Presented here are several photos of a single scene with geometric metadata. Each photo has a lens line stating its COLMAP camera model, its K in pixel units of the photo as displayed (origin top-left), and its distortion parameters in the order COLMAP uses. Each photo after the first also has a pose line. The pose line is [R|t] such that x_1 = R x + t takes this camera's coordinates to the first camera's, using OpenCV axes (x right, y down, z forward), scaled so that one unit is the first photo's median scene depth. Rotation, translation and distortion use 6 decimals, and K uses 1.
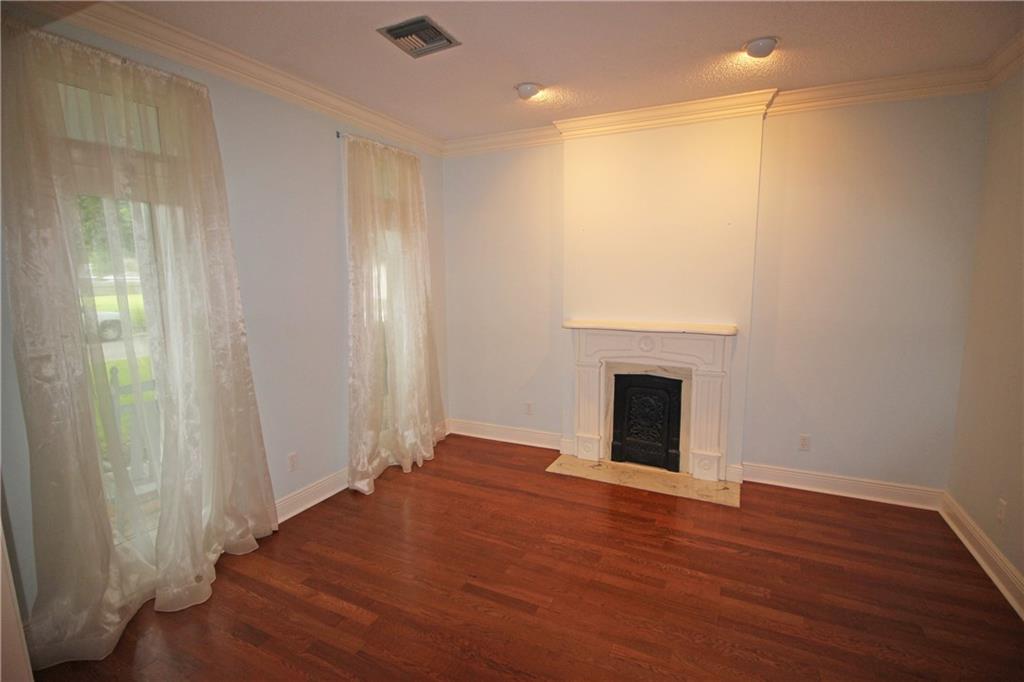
lens RADIAL K [[480.0, 0, 514.3], [0, 480.0, 344.0], [0, 0, 1]] dist [-0.005783, -0.003773]
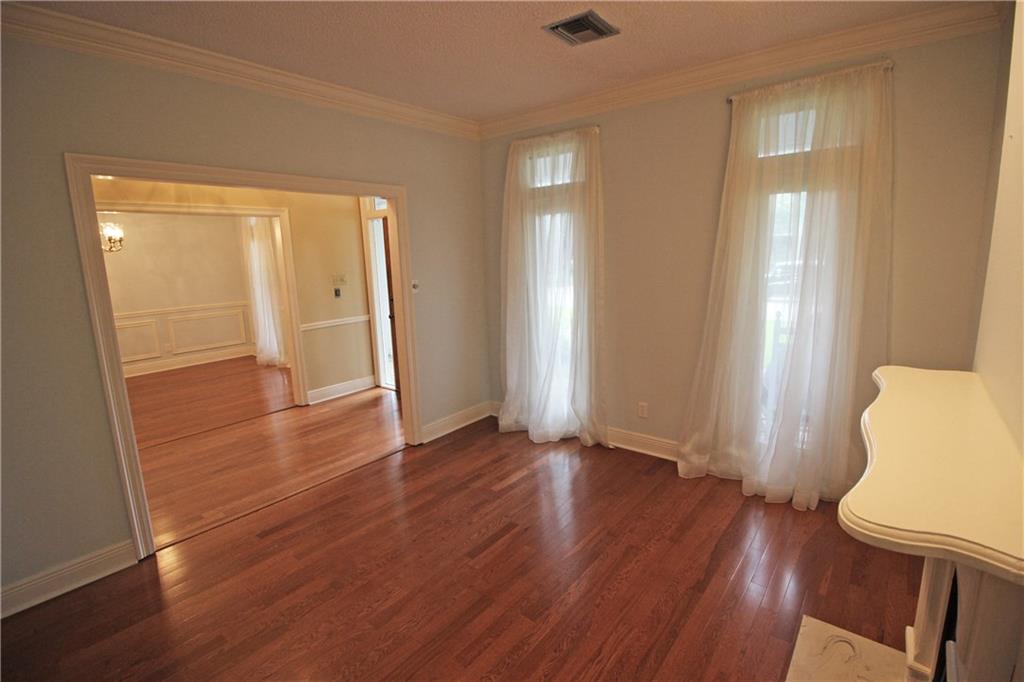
lens RADIAL K [[480.0, 0, 513.7], [0, 480.0, 341.2], [0, 0, 1]] dist [-0.005783, -0.003773]
pose [[-0.213126, 0.193956, -0.957580, 1.013925], [-0.121122, 0.967292, 0.222881, -0.211007], [0.969488, 0.163485, -0.182663, 1.219961]]
